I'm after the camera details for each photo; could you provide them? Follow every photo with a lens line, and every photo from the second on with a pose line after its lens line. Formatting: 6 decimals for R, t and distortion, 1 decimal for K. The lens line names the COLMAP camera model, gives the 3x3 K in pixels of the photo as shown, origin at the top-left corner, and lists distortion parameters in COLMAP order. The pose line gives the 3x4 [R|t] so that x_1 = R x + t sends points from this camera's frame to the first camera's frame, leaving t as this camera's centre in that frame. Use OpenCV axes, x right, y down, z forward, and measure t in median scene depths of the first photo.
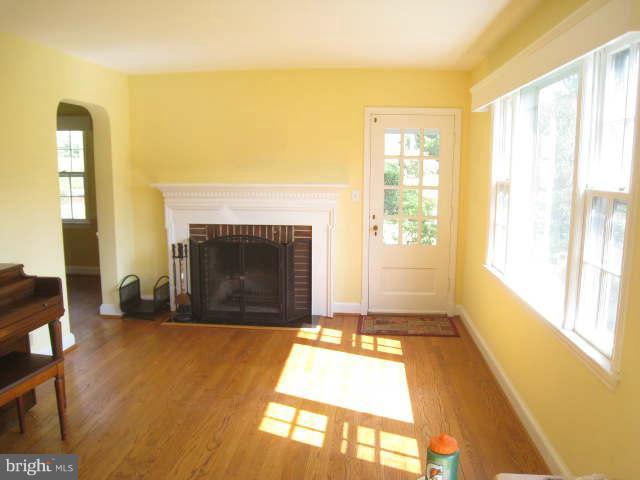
lens RADIAL K [[532.7, 0, 320.0], [0, 532.7, 240.0], [0, 0, 1]] dist [-0.092218, -0.003190]
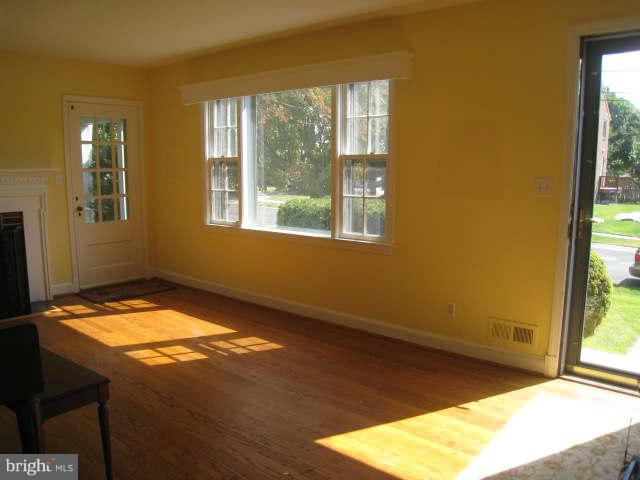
lens RADIAL K [[532.7, 0, 320.0], [0, 532.7, 240.0], [0, 0, 1]] dist [-0.092218, -0.003190]
pose [[0.609993, -0.120768, 0.783150, -0.479897], [0.114560, 0.991375, 0.063647, 0.031278], [-0.784082, 0.050893, 0.618567, -0.025188]]
